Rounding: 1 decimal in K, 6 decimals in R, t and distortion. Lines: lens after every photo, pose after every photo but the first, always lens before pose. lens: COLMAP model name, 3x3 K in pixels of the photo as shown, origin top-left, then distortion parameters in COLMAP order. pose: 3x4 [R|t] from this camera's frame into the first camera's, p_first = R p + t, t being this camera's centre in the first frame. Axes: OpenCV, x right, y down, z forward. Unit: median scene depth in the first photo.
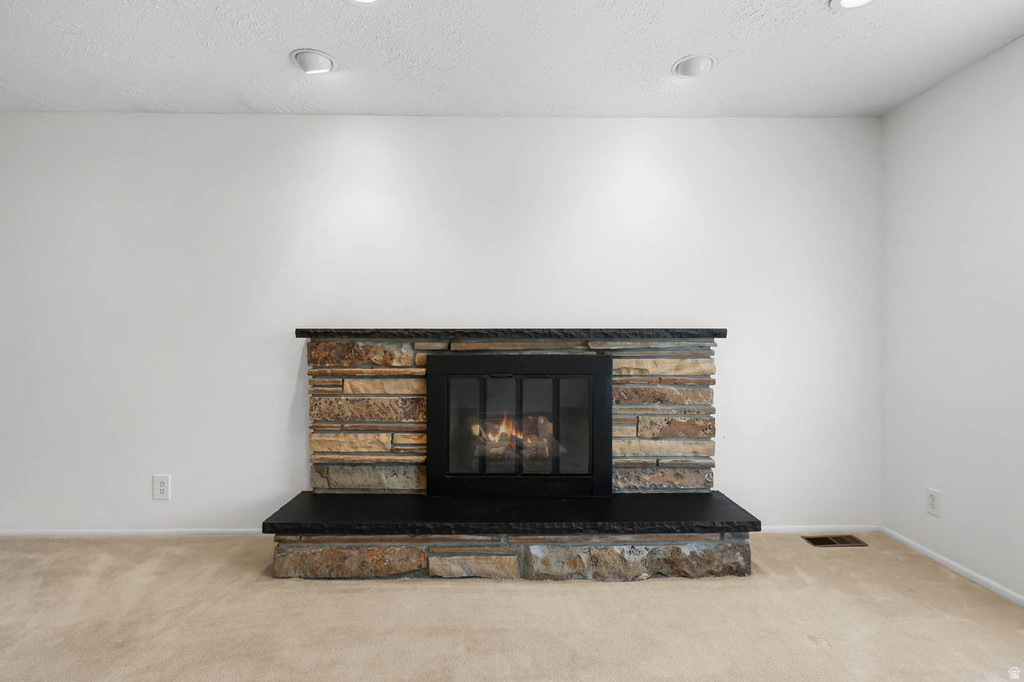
lens RADIAL K [[524.2, 0, 511.8], [0, 524.2, 332.9], [0, 0, 1]] dist [0.006742, 0.001244]
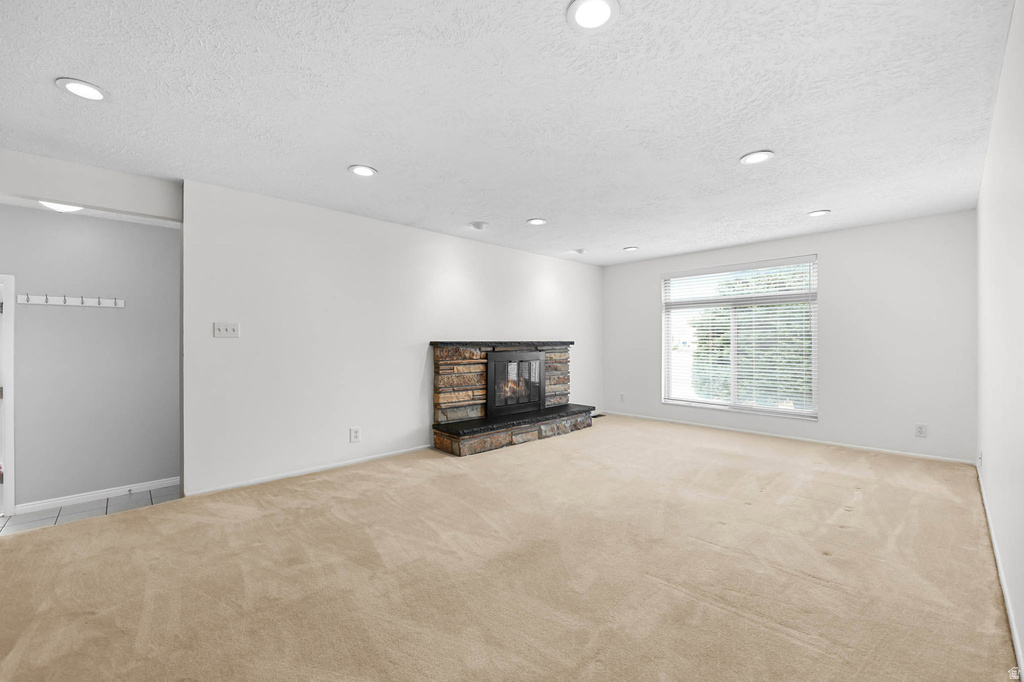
lens RADIAL K [[452.7, 0, 507.5], [0, 452.7, 343.3], [0, 0, 1]] dist [0.002984, 0.000172]
pose [[0.719288, -0.002540, 0.694707, -1.400222], [0.002487, 0.999996, 0.001080, -0.001473], [-0.694707, 0.000951, 0.719292, -0.413844]]
